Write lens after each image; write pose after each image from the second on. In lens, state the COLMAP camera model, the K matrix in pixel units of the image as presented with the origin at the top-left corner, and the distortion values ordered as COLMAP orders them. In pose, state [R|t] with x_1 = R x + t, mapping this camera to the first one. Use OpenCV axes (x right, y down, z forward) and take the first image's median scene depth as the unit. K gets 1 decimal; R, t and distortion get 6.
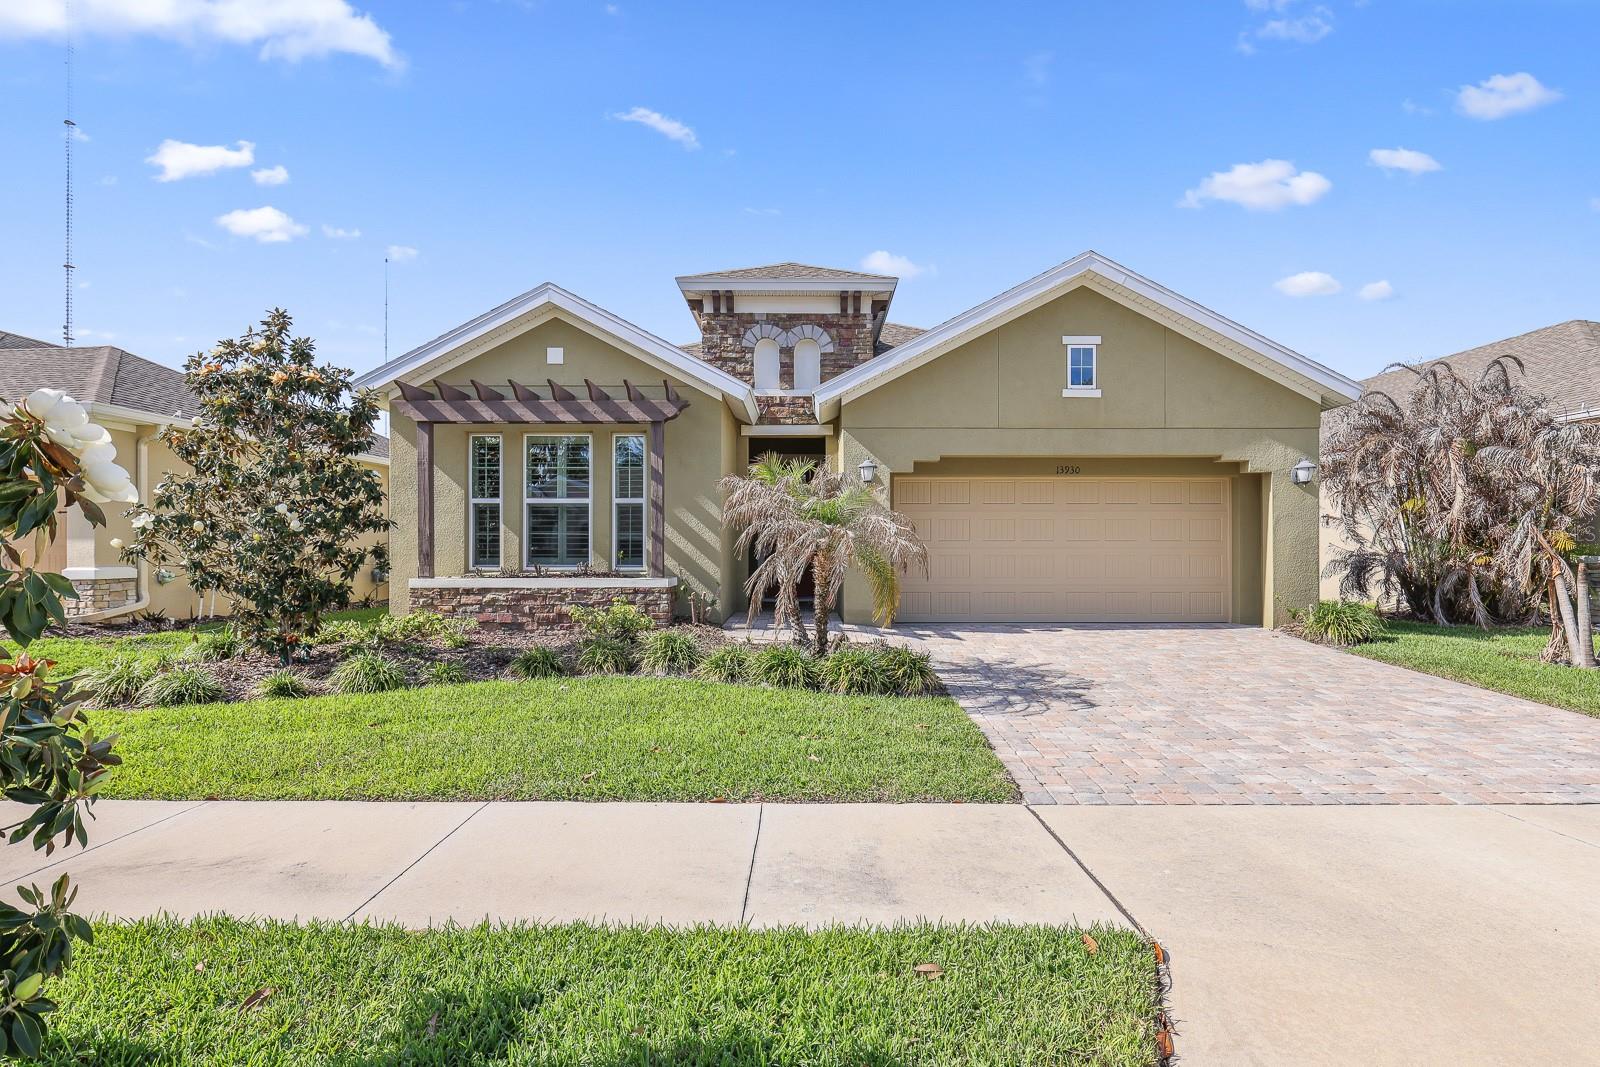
lens RADIAL K [[777.4, 0, 799.9], [0, 777.4, 538.5], [0, 0, 1]] dist [0.004704, -0.002319]
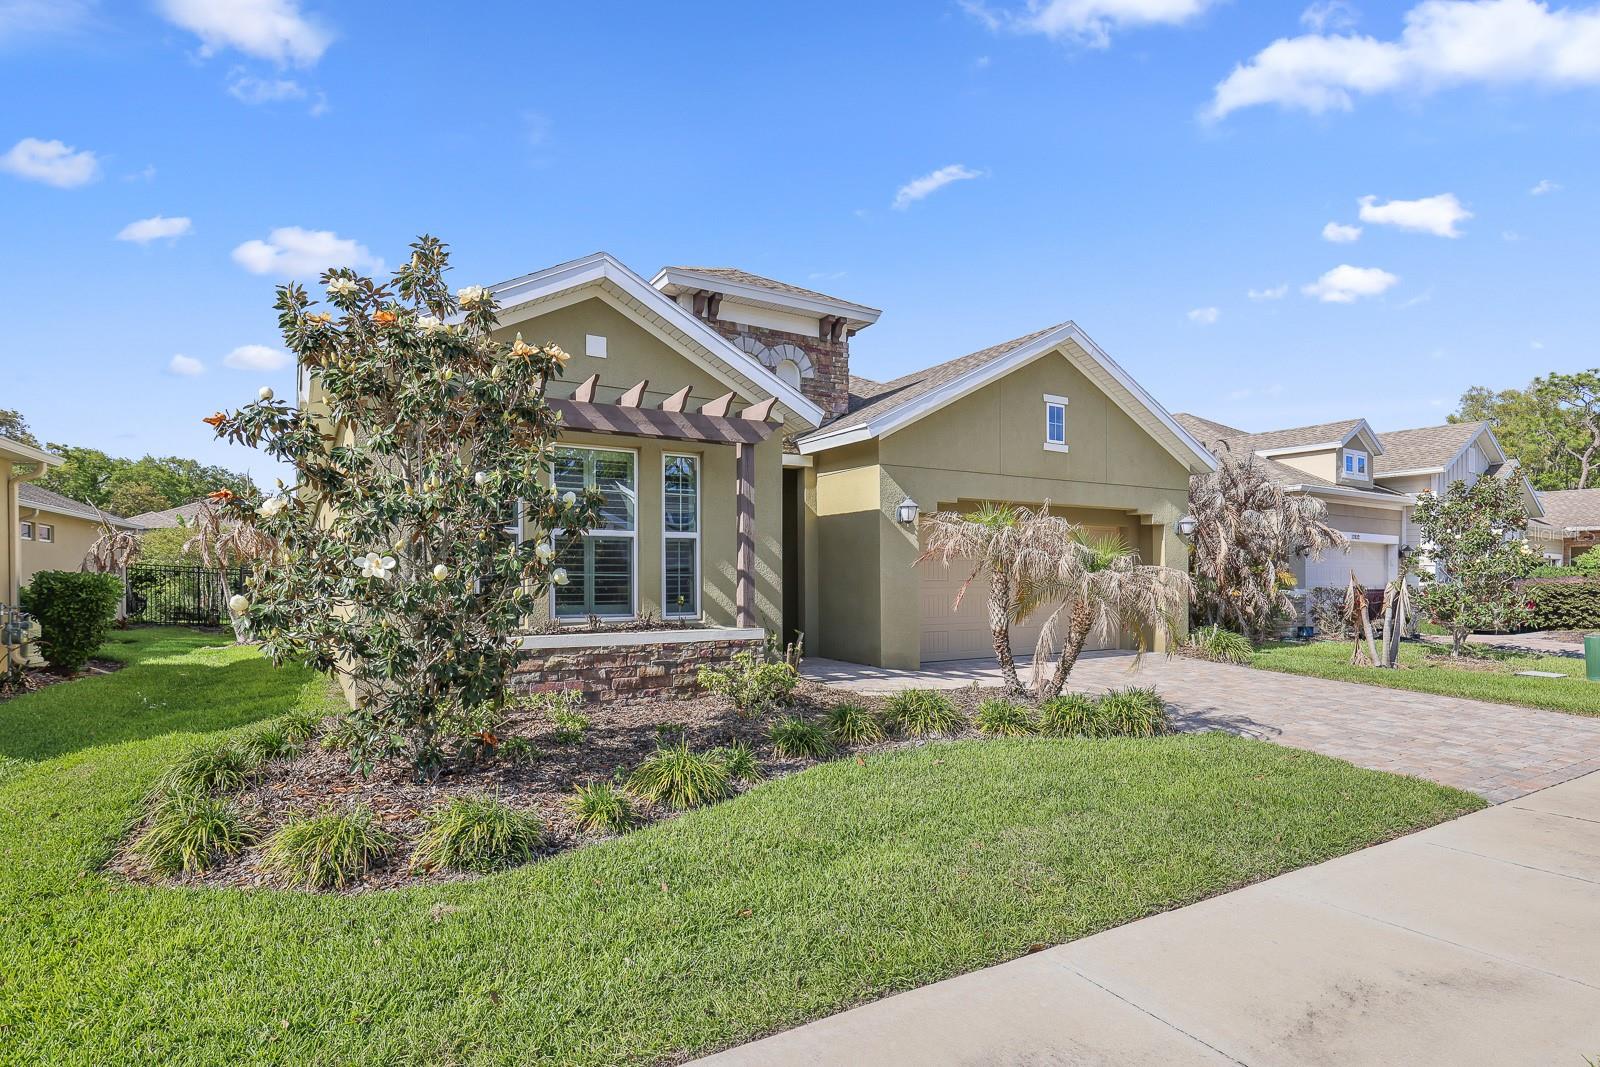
lens RADIAL K [[835.6, 0, 791.7], [0, 835.6, 571.8], [0, 0, 1]] dist [0.005522, 0.000543]
pose [[0.855428, 0.002987, 0.517913, -0.575110], [-0.006253, 0.999970, 0.004560, -0.014098], [-0.517884, -0.007139, 0.855421, 0.179839]]
